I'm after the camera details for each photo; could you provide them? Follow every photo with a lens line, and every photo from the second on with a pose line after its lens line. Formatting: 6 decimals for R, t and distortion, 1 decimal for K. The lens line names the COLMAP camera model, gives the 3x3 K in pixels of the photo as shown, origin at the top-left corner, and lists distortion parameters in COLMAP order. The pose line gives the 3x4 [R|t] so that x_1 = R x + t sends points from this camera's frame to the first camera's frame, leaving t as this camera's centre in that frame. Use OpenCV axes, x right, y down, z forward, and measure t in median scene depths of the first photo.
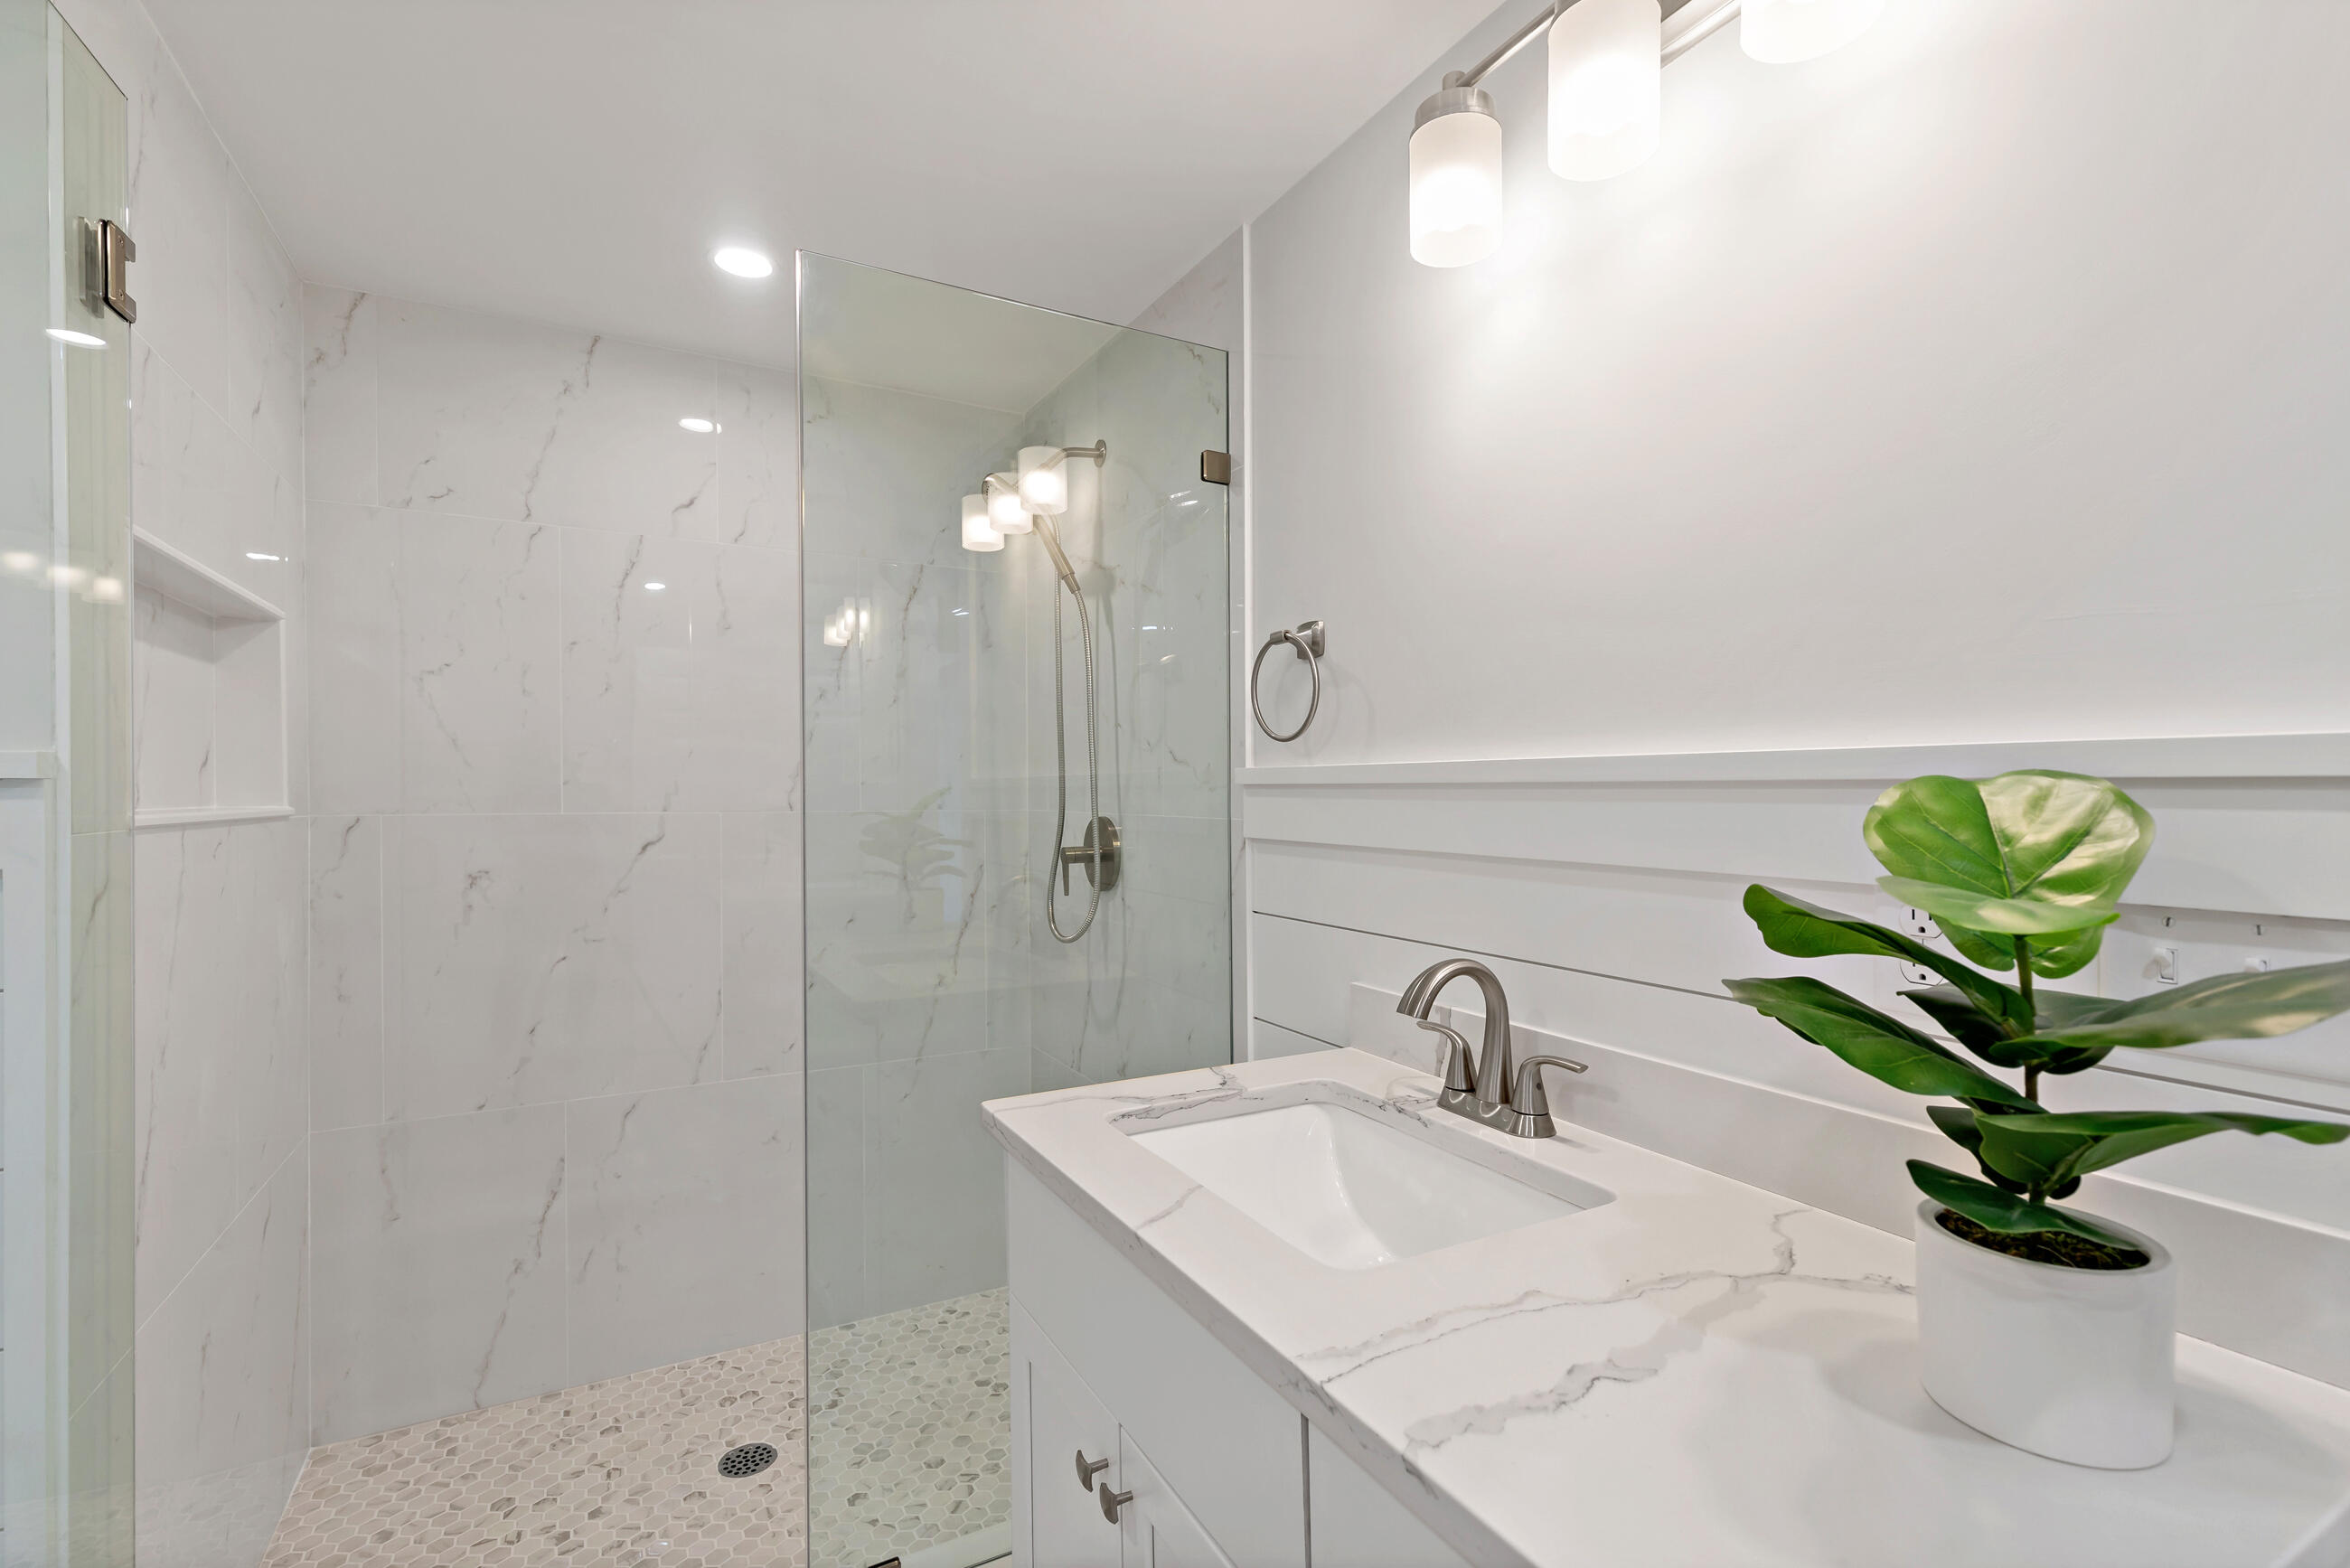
lens RADIAL K [[1086.1, 0, 1175.0], [0, 1086.1, 784.0], [0, 0, 1]] dist [0.028115, -0.000794]
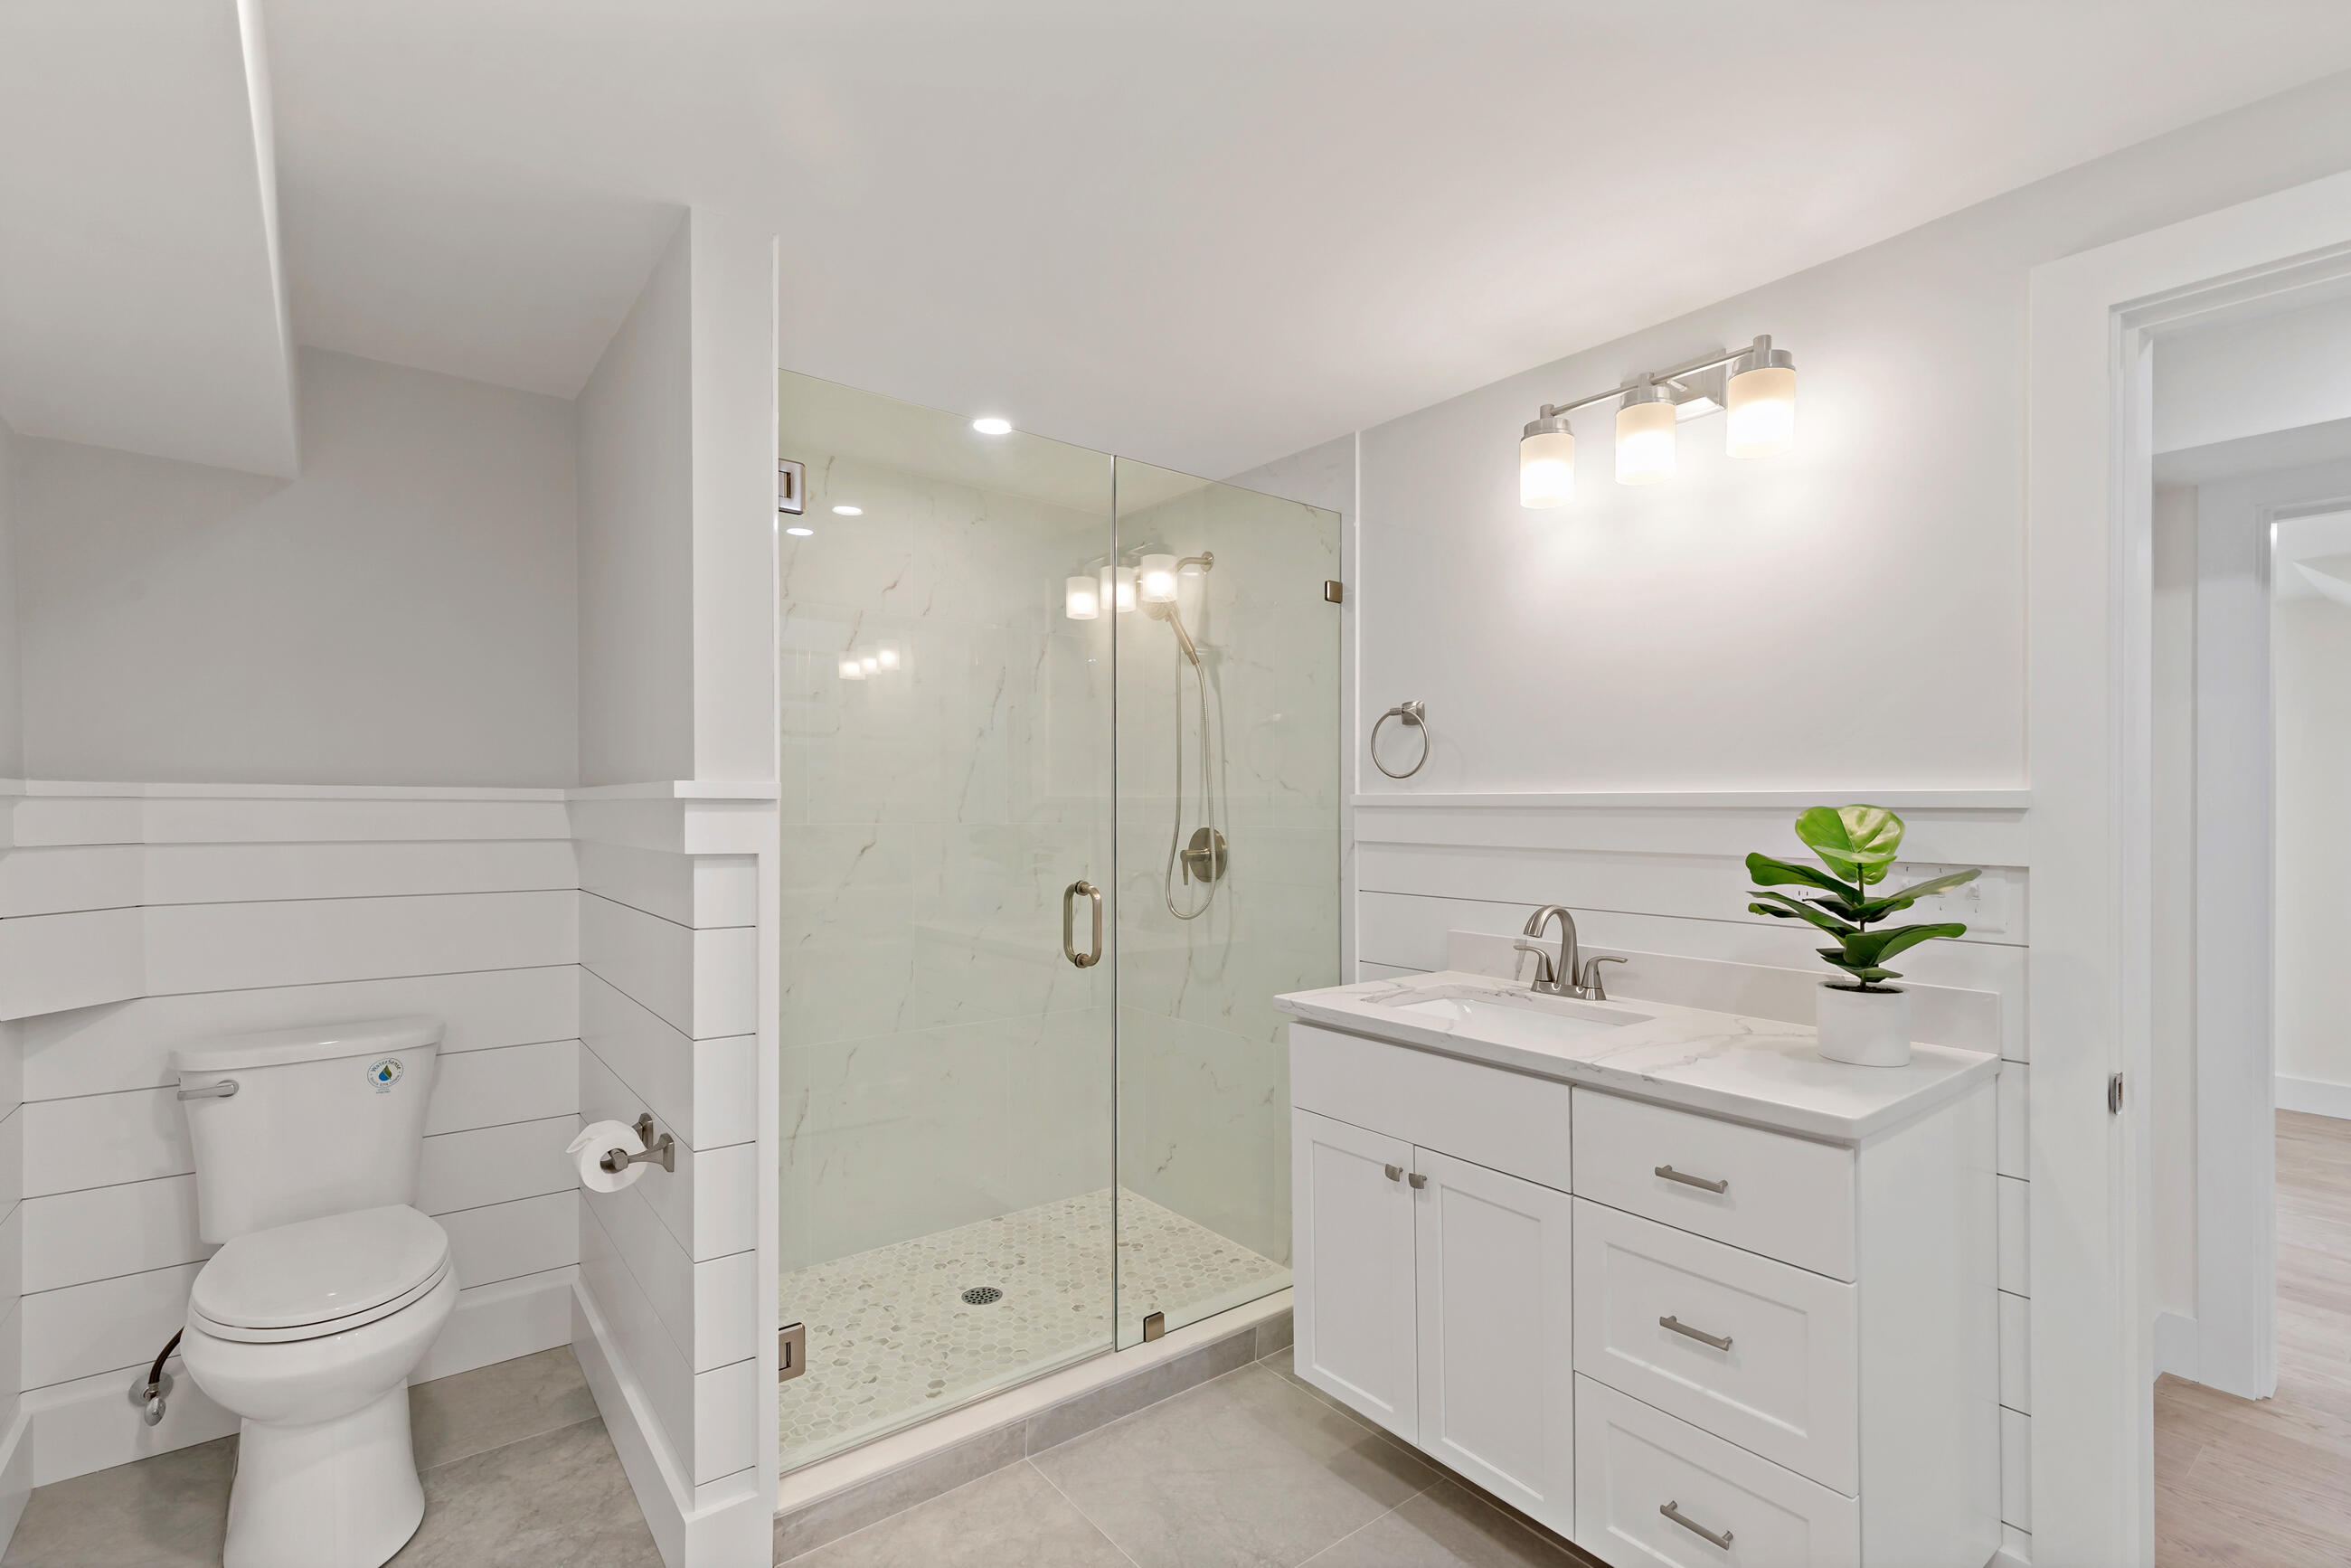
lens RADIAL K [[1084.9, 0, 1185.3], [0, 1084.9, 798.0], [0, 0, 1]] dist [0.039257, 0.000303]
pose [[0.984651, 0.006006, 0.174430, -0.443454], [-0.005813, 0.999982, -0.001617, -0.005884], [-0.174436, 0.000579, 0.984668, -0.451826]]
